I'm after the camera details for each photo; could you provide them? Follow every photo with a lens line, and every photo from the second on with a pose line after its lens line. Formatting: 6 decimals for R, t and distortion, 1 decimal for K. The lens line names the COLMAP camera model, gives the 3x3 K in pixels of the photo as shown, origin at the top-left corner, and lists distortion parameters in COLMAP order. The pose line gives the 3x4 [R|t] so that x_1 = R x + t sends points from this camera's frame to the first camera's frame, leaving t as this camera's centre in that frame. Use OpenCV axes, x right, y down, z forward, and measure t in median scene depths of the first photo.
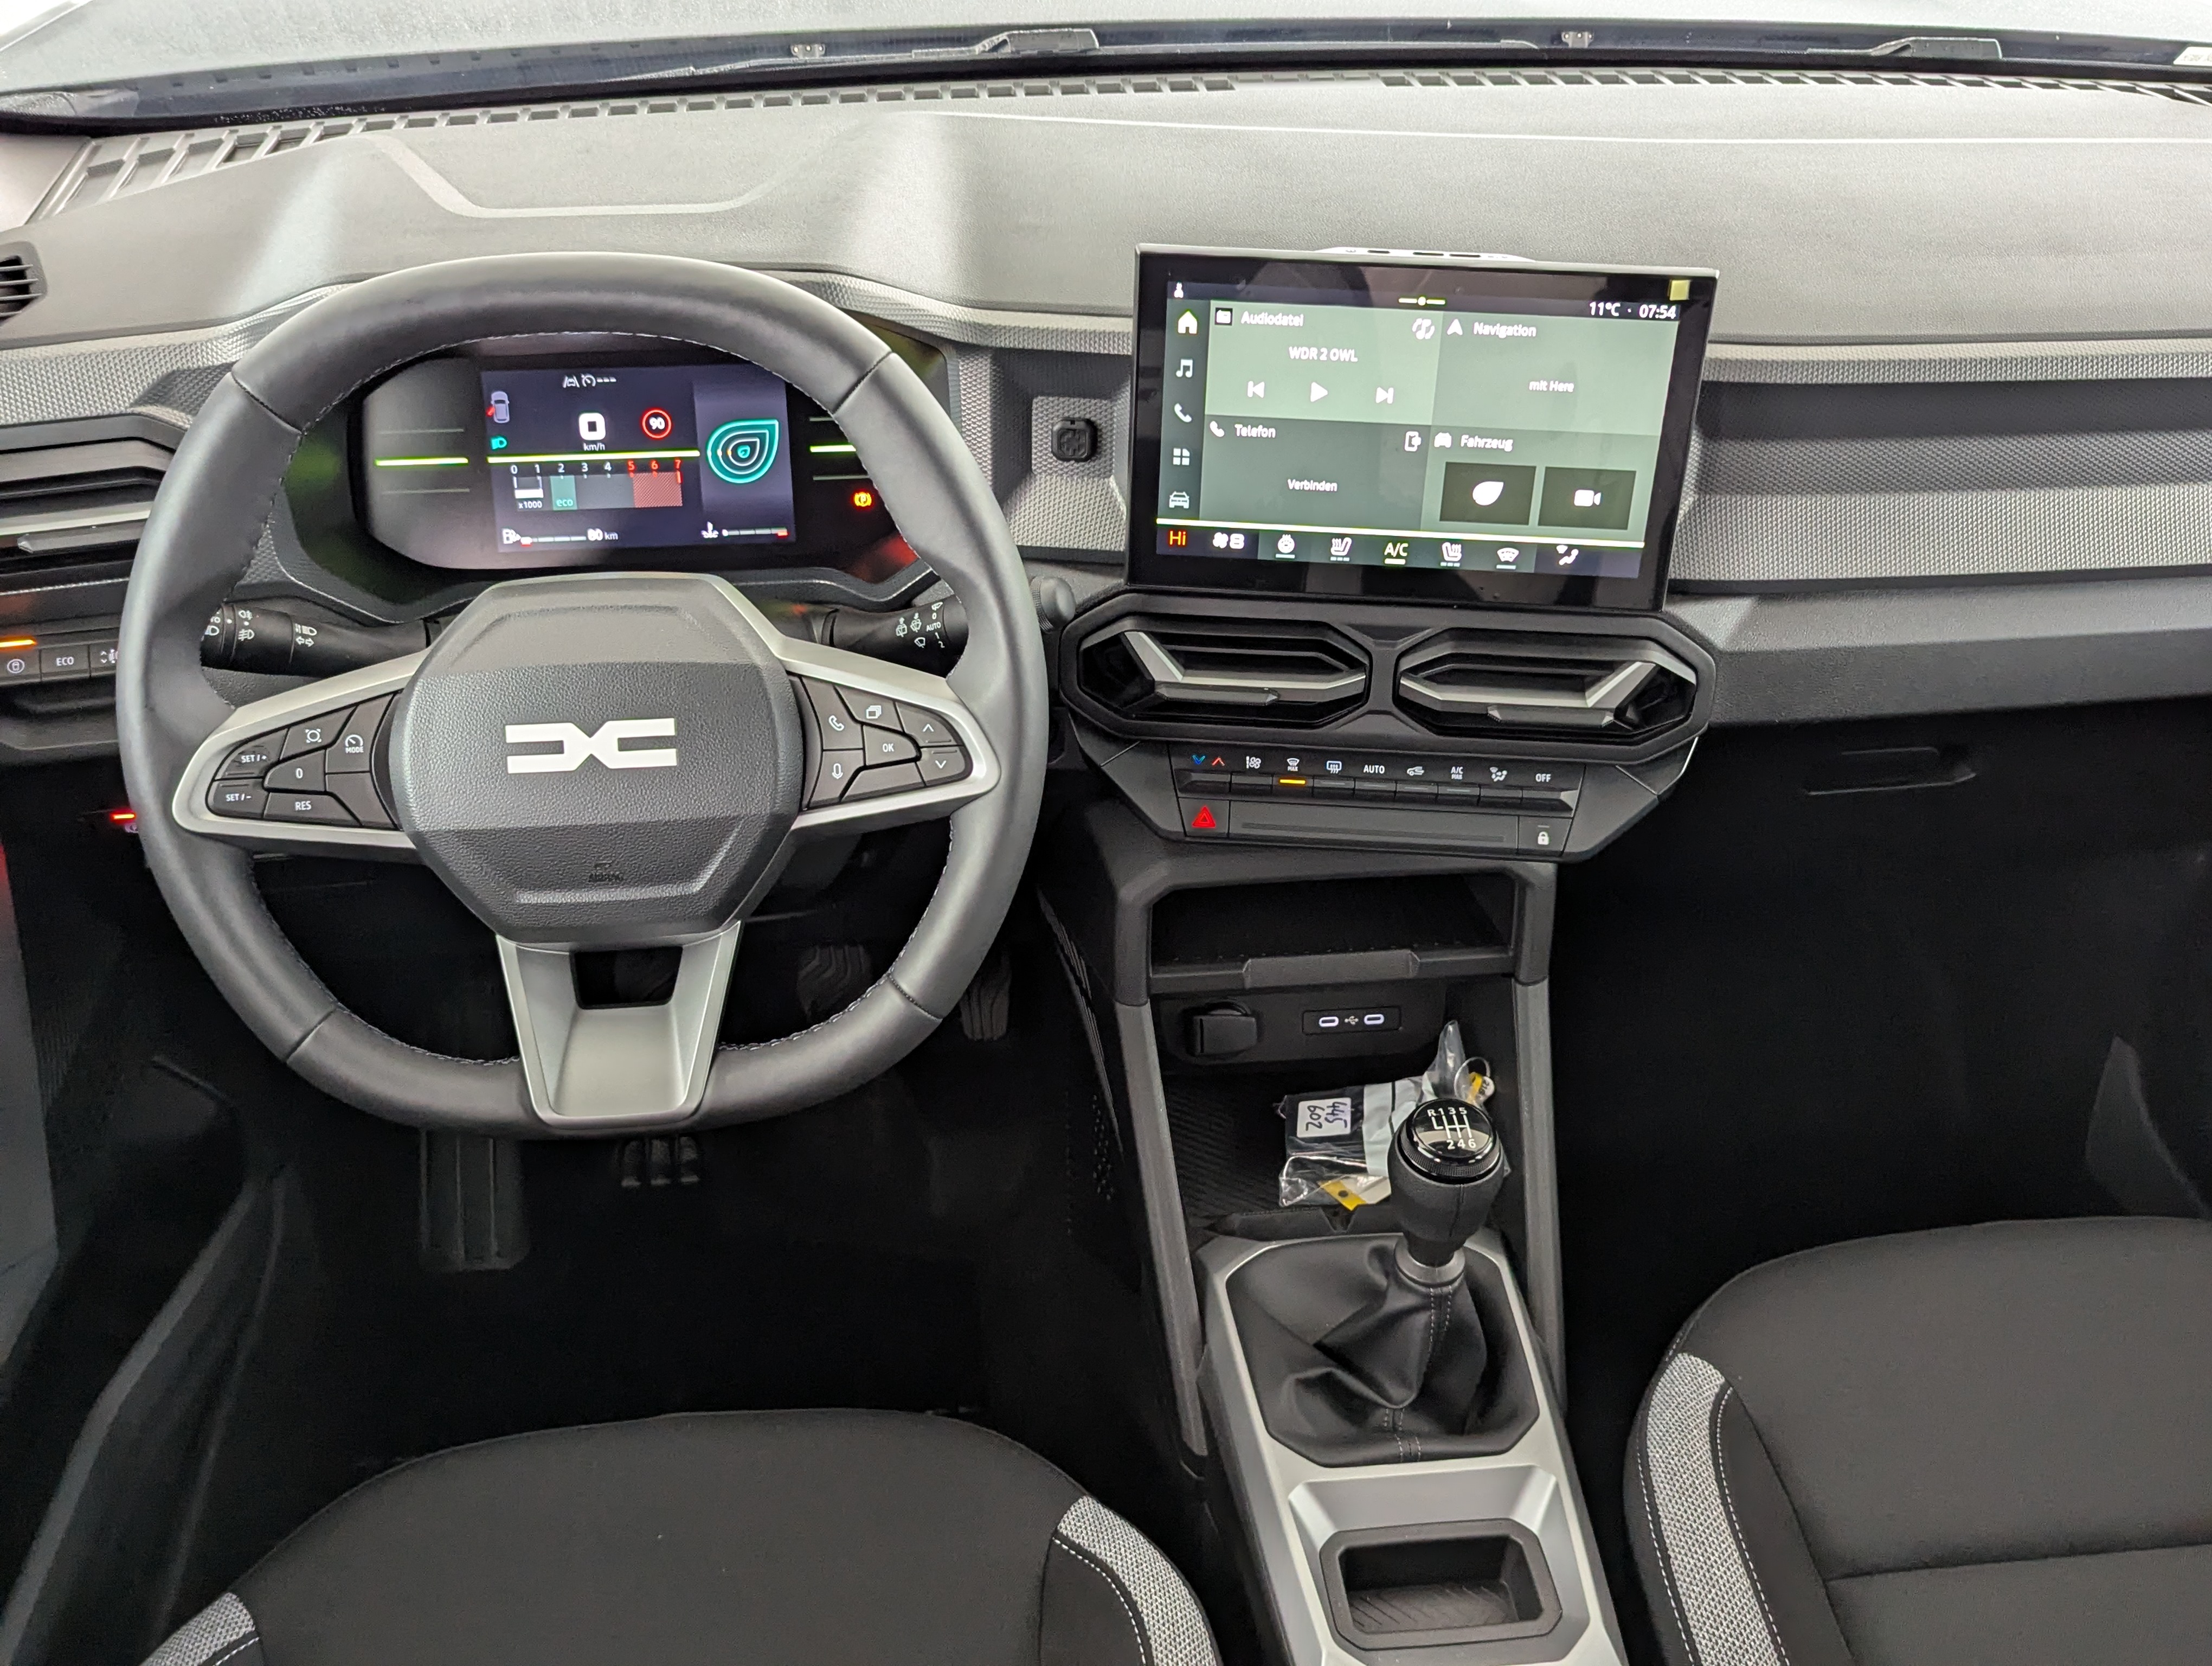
lens RADIAL K [[2191.2, 0, 1117.5], [0, 2191.2, 860.0], [0, 0, 1]] dist [0.041032, 0.000000]
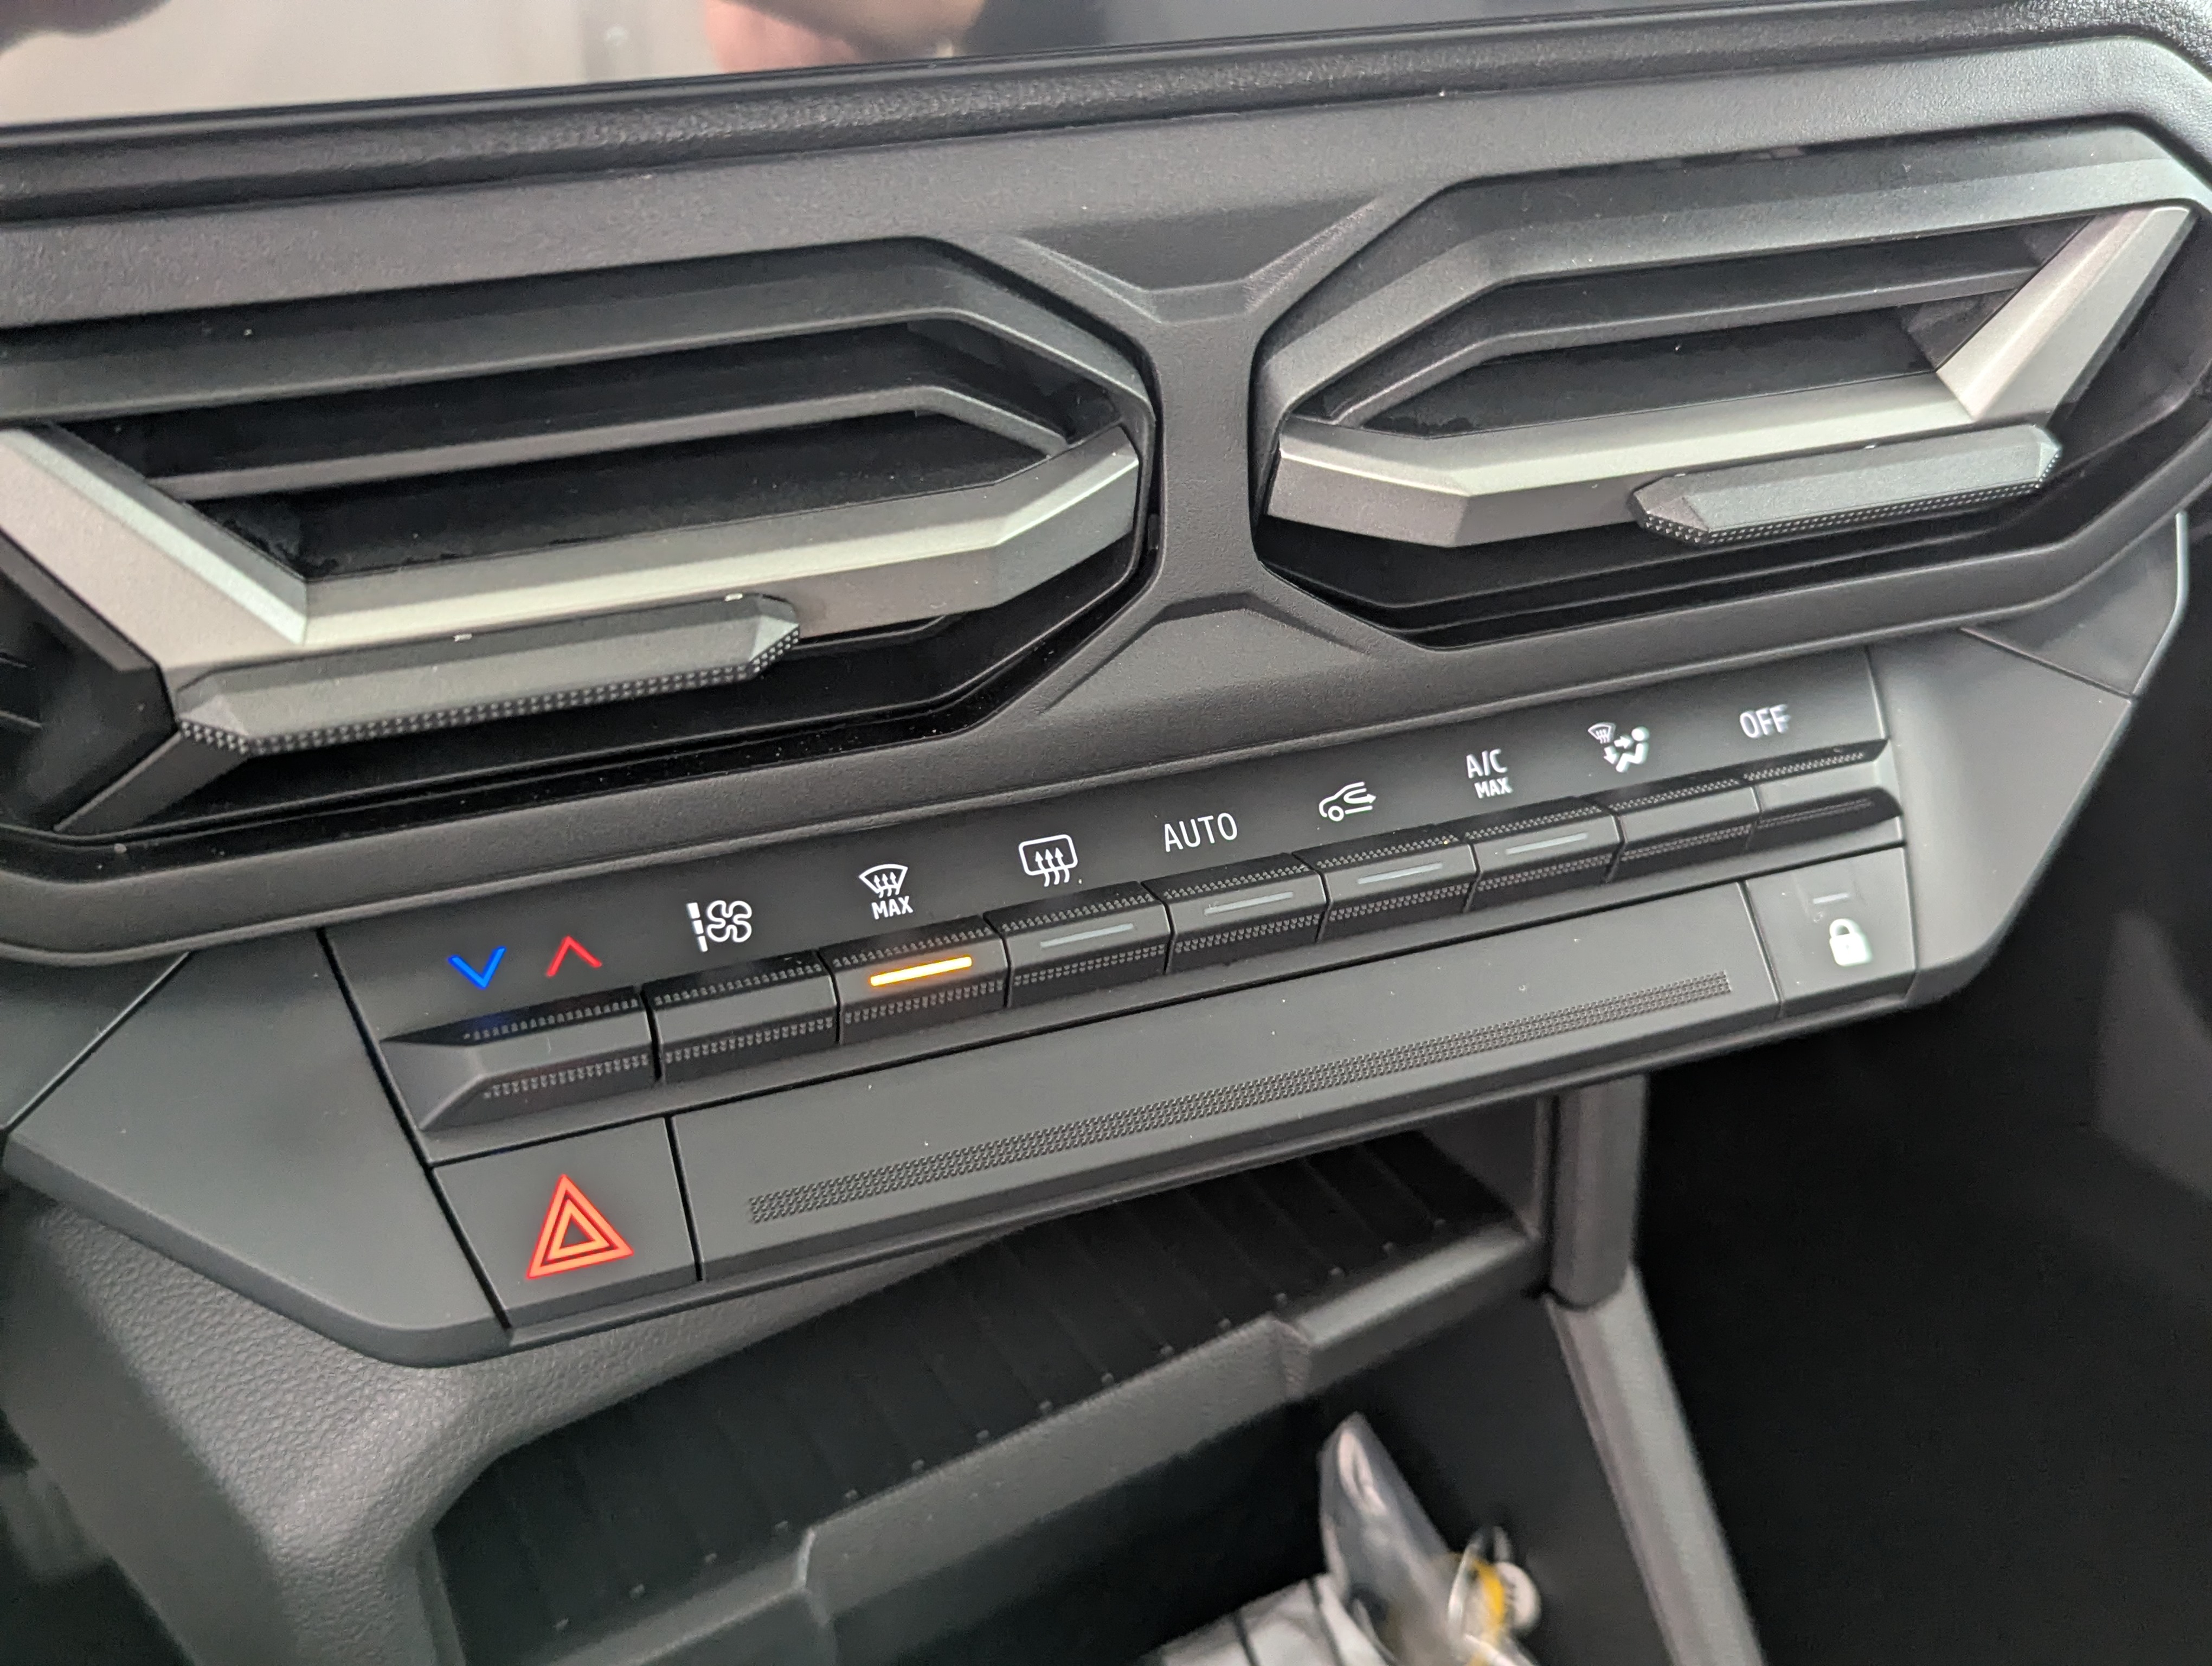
lens RADIAL K [[2191.2, 0, 1108.4], [0, 2191.2, 824.4], [0, 0, 1]] dist [0.041032, 0.000000]
pose [[0.923729, -0.228622, 0.307337, 0.032657], [0.220682, 0.973446, 0.060847, -0.064078], [-0.313087, 0.011617, 0.949653, 0.816795]]
